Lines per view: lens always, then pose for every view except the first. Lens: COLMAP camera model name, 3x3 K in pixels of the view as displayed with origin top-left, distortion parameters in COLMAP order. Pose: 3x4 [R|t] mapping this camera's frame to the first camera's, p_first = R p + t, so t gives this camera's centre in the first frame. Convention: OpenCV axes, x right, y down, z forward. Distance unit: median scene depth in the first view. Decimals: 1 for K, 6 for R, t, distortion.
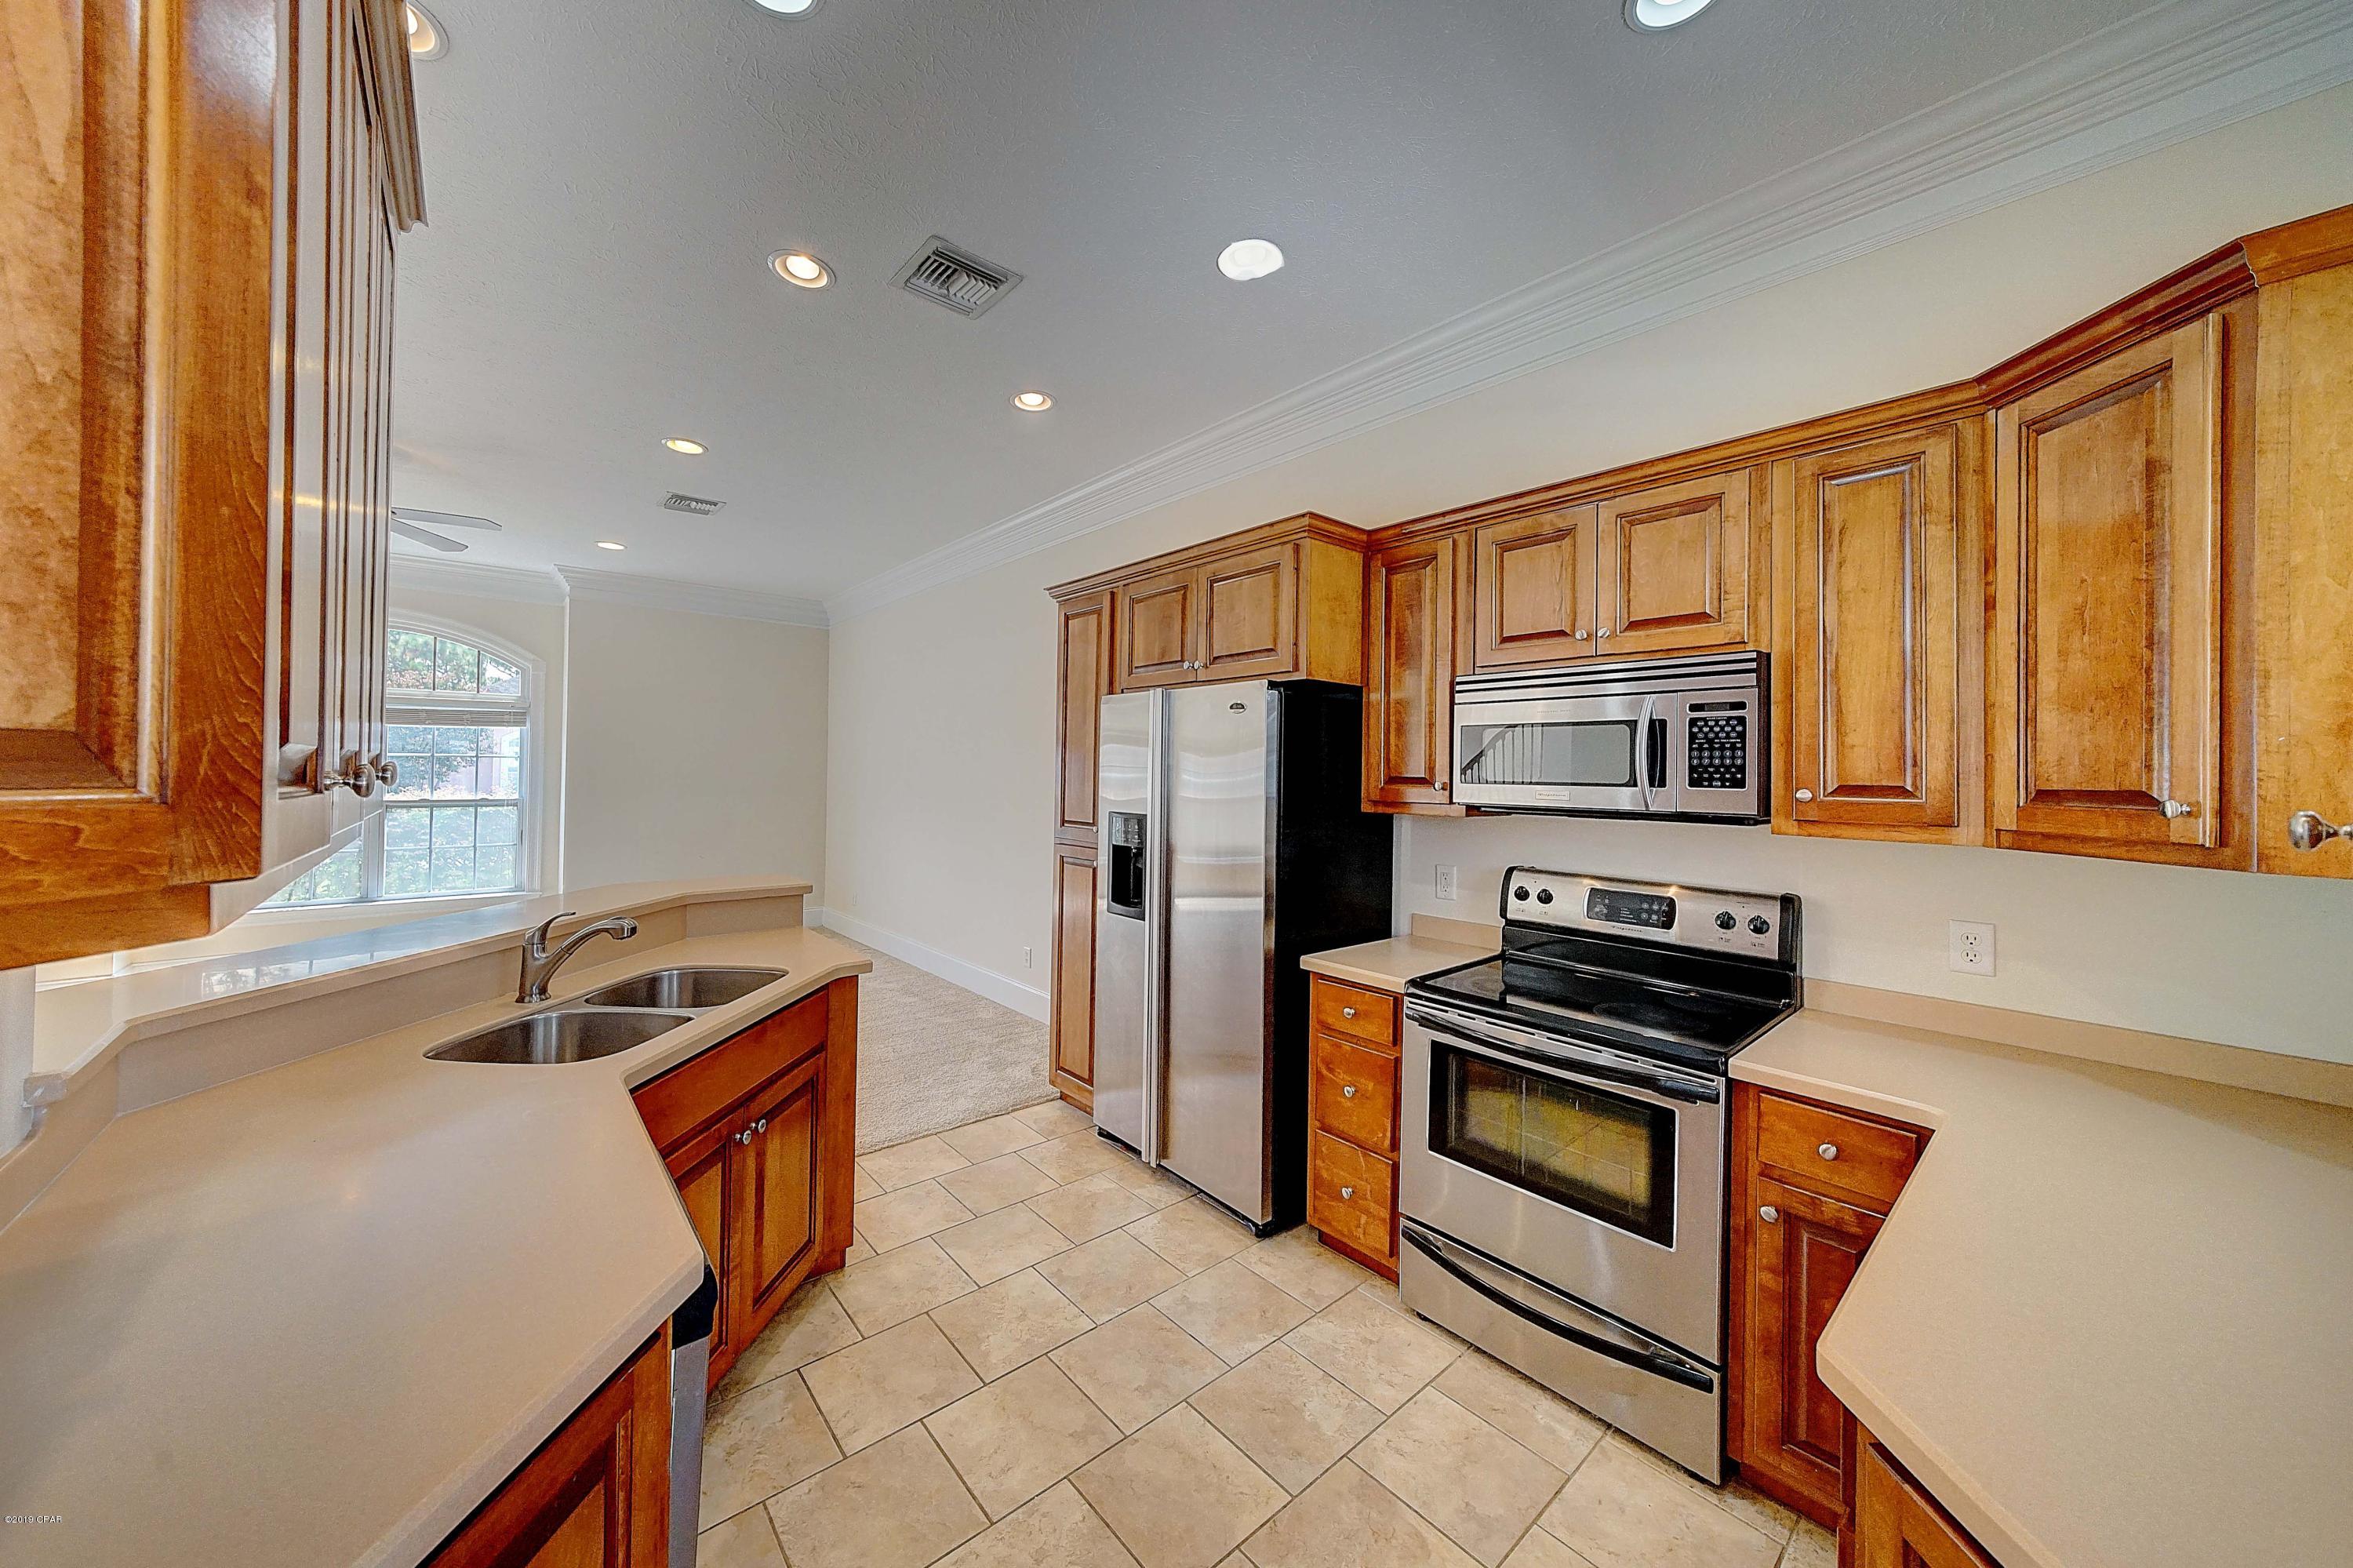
lens RADIAL K [[816.5, 0, 1170.2], [0, 816.5, 755.1], [0, 0, 1]] dist [0.000126, 0.000018]
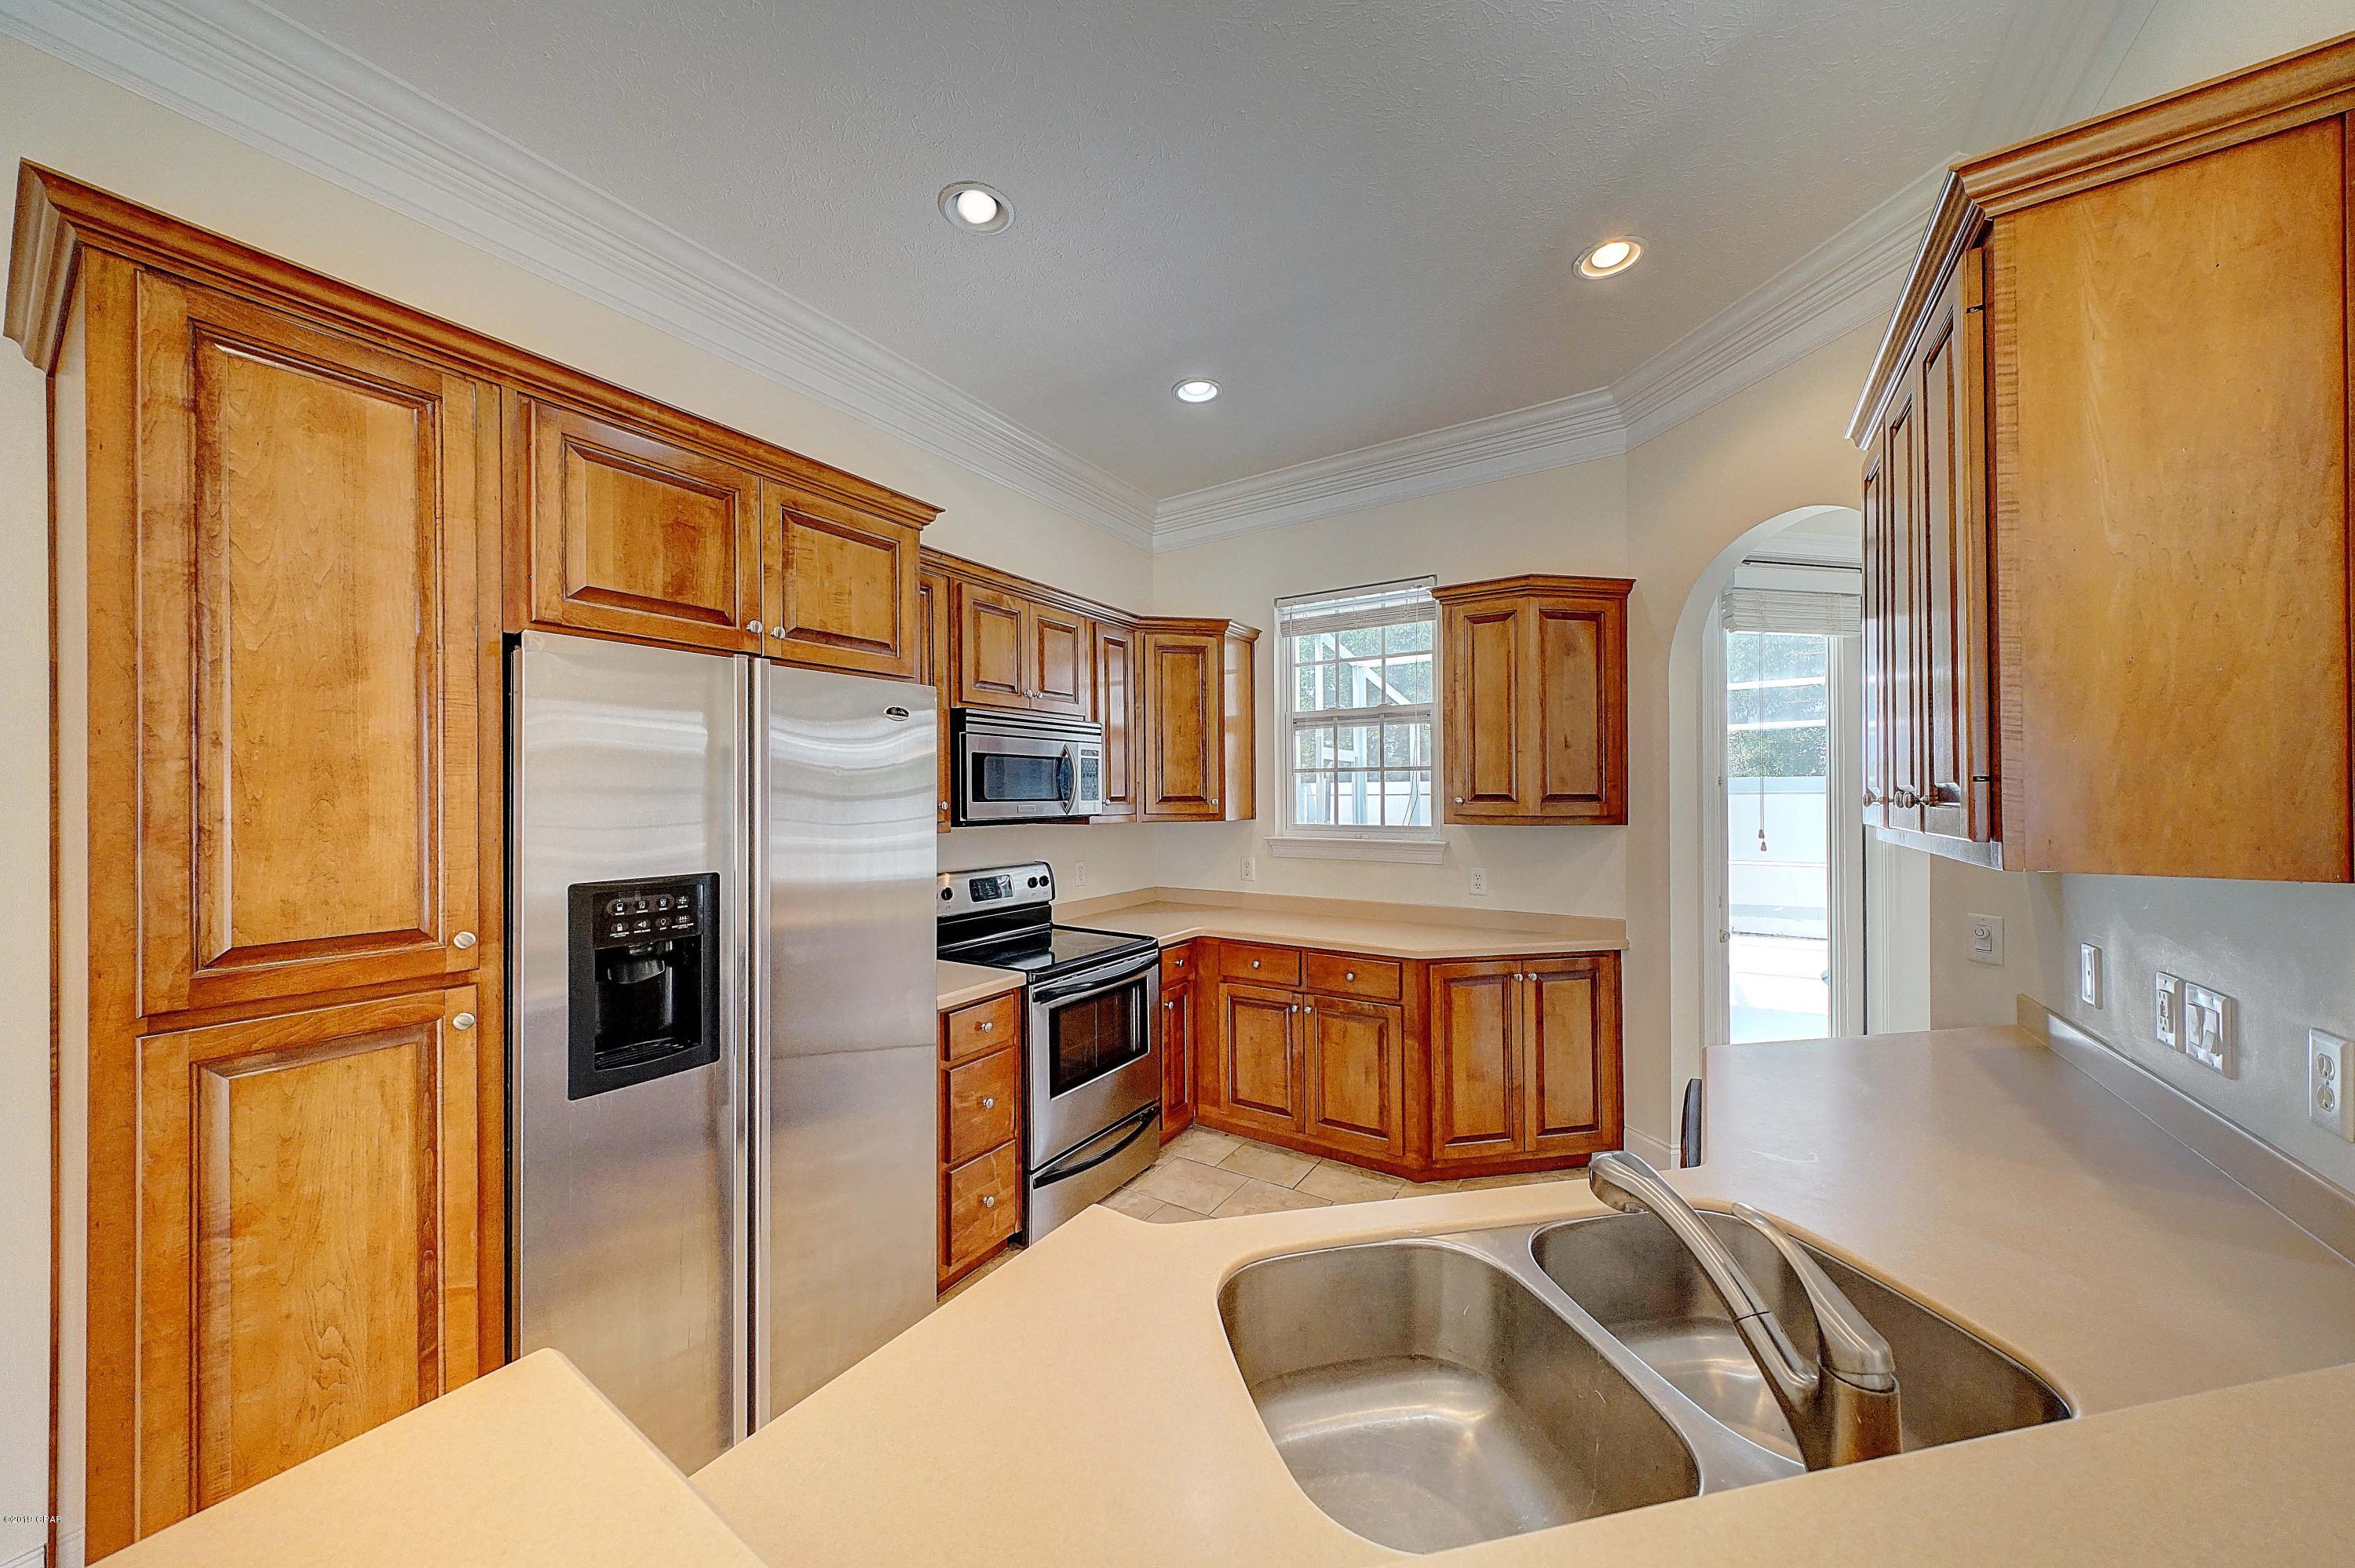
lens RADIAL K [[801.5, 0, 1162.1], [0, 801.5, 792.9], [0, 0, 1]] dist [0.001275, 0.000121]
pose [[-0.277974, -0.007351, 0.960561, -0.793077], [-0.012605, 0.999913, 0.004004, 0.013327], [-0.960506, -0.010995, -0.278042, 1.049230]]
